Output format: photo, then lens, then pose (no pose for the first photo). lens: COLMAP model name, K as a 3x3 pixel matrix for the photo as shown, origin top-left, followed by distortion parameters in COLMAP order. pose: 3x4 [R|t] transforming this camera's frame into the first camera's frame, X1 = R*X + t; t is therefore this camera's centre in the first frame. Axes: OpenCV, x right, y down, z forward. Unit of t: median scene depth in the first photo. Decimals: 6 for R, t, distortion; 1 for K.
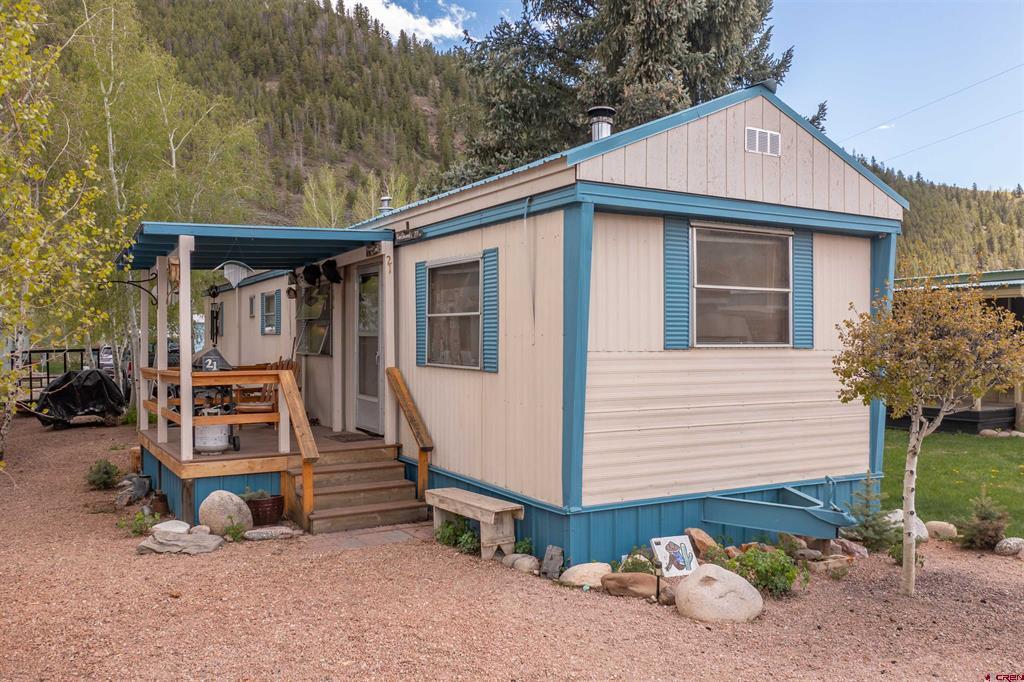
lens RADIAL K [[814.2, 0, 512.0], [0, 814.2, 341.0], [0, 0, 1]] dist [-0.002497, -0.002629]
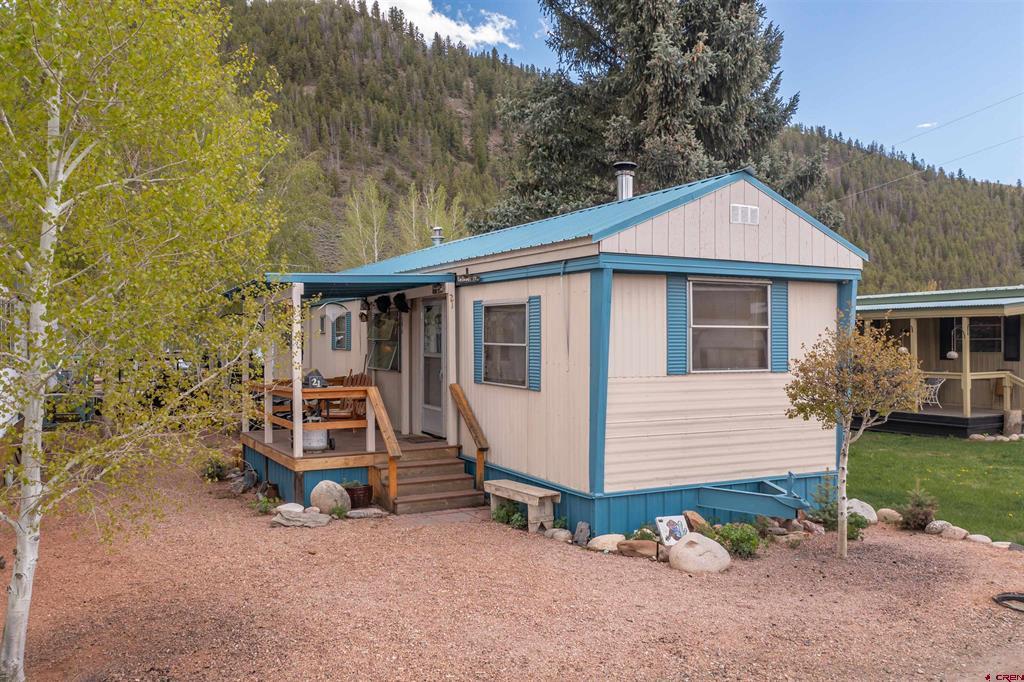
lens RADIAL K [[814.2, 0, 512.0], [0, 814.2, 341.0], [0, 0, 1]] dist [-0.002497, -0.002629]
pose [[0.999157, 0.000147, -0.041056, -0.007715], [-0.000136, 1.000000, 0.000282, -0.035126], [0.041057, -0.000276, 0.999157, -0.255681]]
